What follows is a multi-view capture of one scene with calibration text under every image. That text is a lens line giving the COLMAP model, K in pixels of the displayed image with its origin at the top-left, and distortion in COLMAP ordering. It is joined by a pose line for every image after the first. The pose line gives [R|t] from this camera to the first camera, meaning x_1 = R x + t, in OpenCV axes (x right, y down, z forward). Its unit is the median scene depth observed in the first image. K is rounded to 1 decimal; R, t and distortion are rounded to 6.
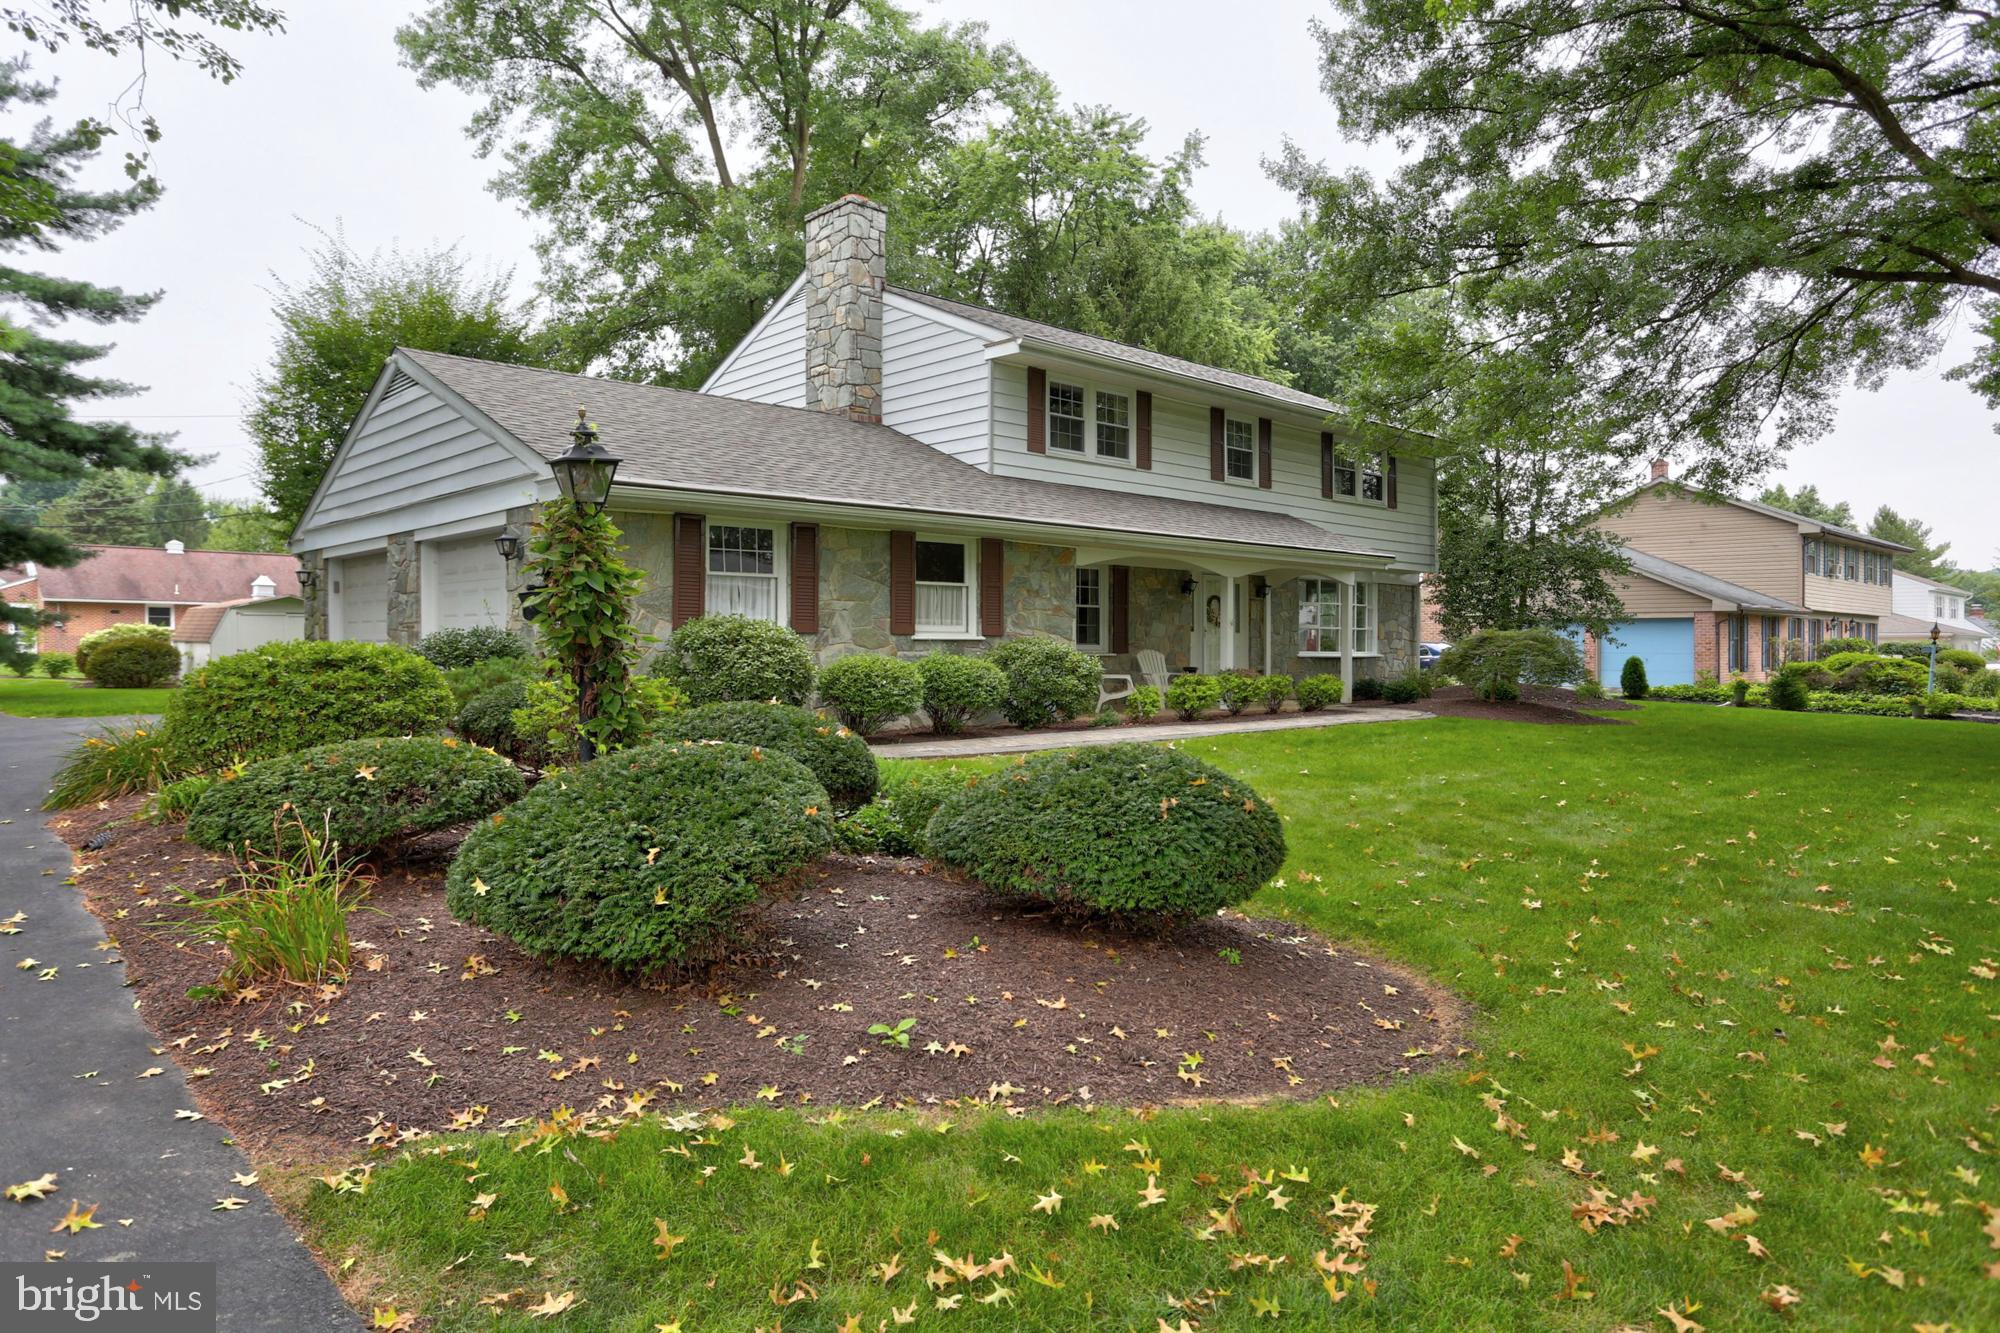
lens RADIAL K [[1253.8, 0, 1014.1], [0, 1253.8, 676.0], [0, 0, 1]] dist [-0.007296, 0.011371]
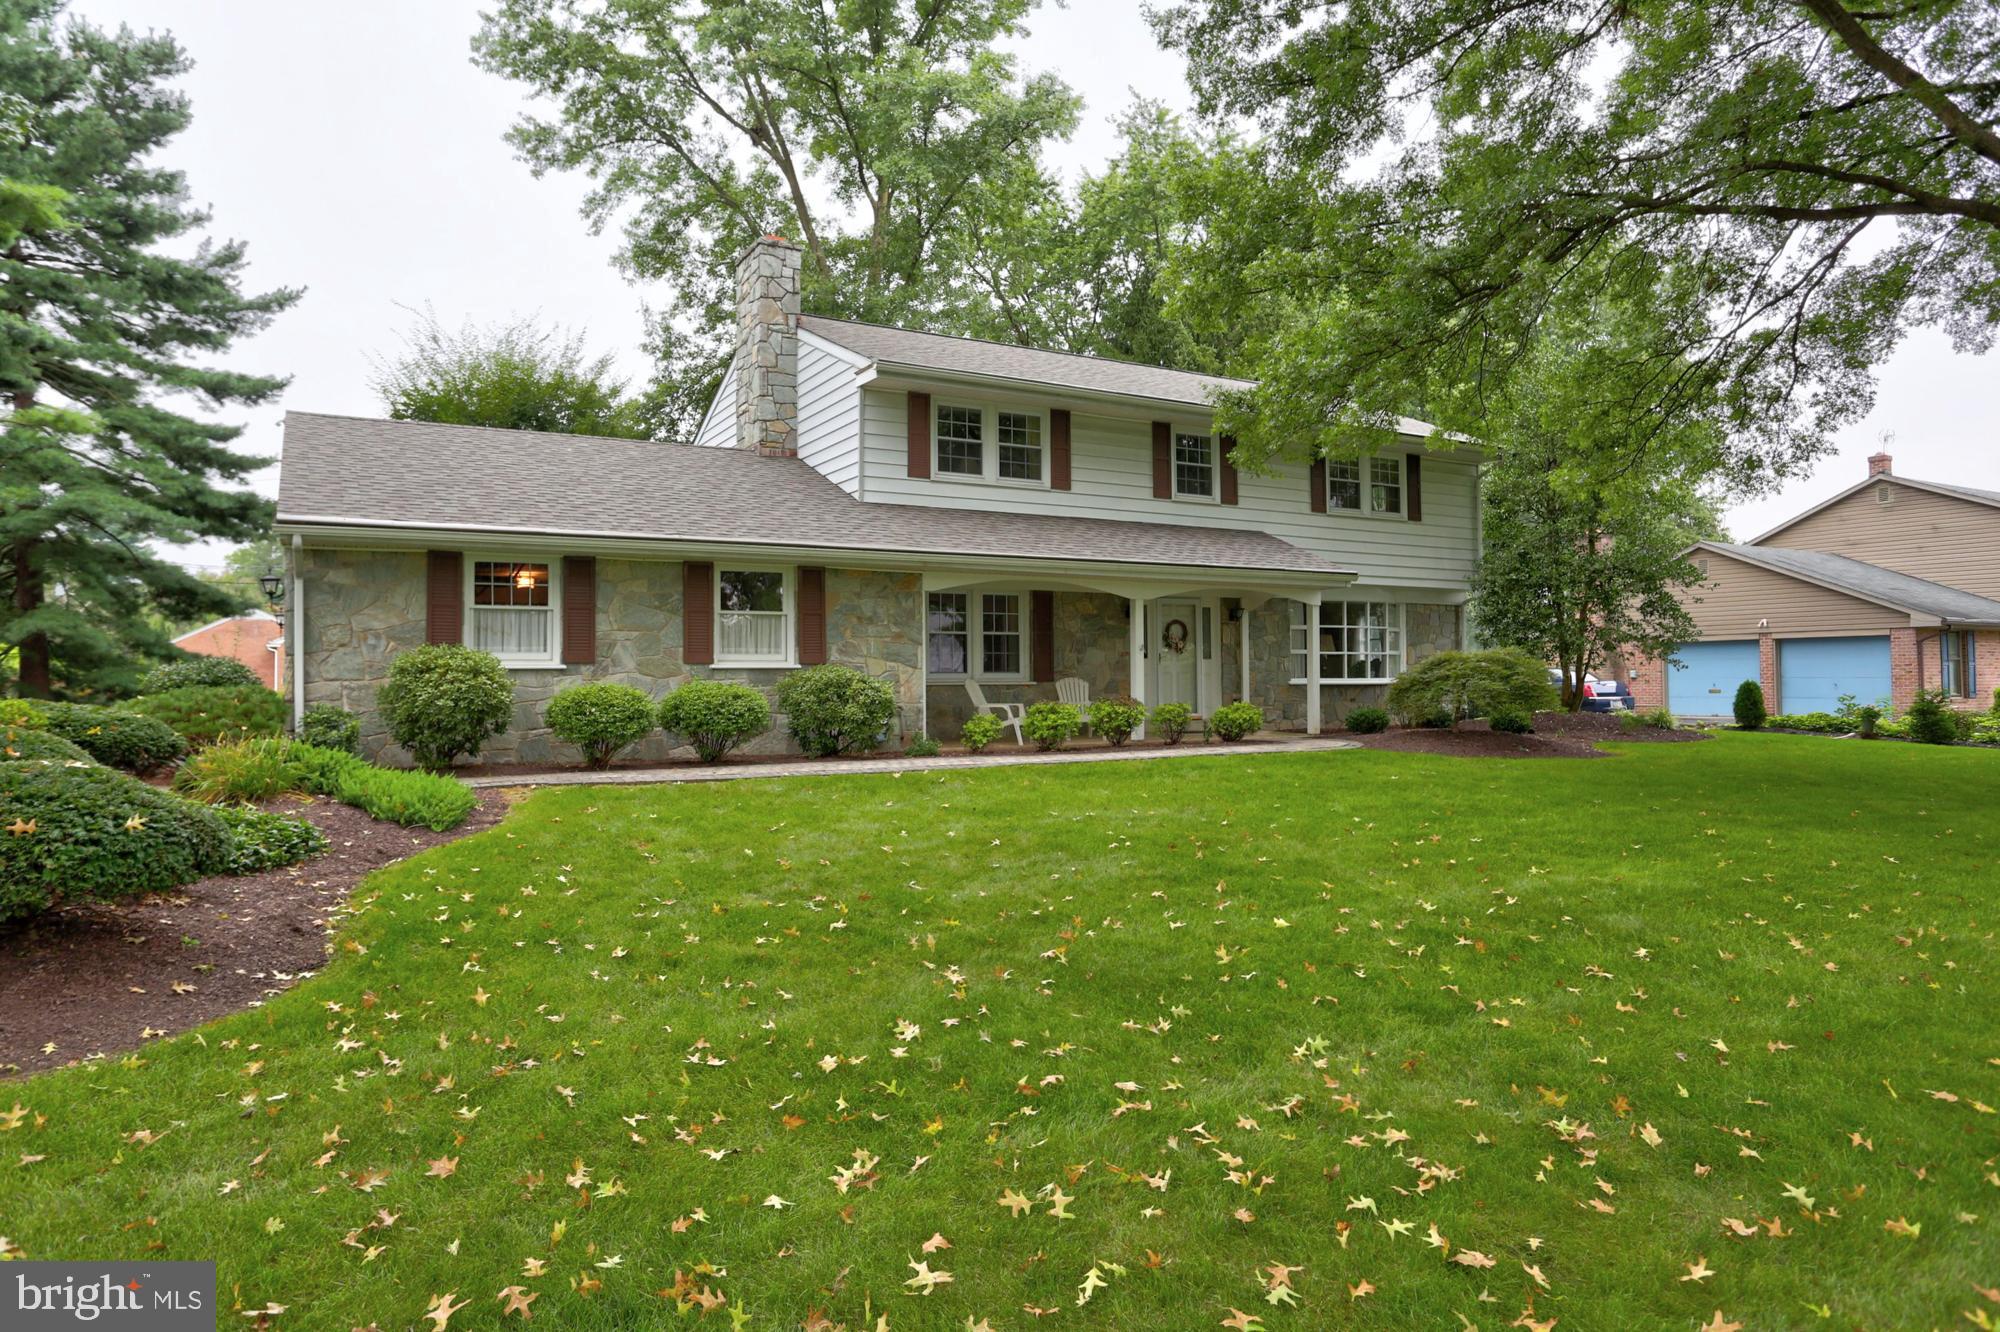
lens RADIAL K [[1253.8, 0, 1006.5], [0, 1253.8, 661.0], [0, 0, 1]] dist [-0.007296, 0.011371]
pose [[0.970616, -0.013097, -0.240277, 0.287823], [0.003636, 0.999202, -0.039774, 0.004192], [0.240606, 0.037731, 0.969889, 0.062352]]
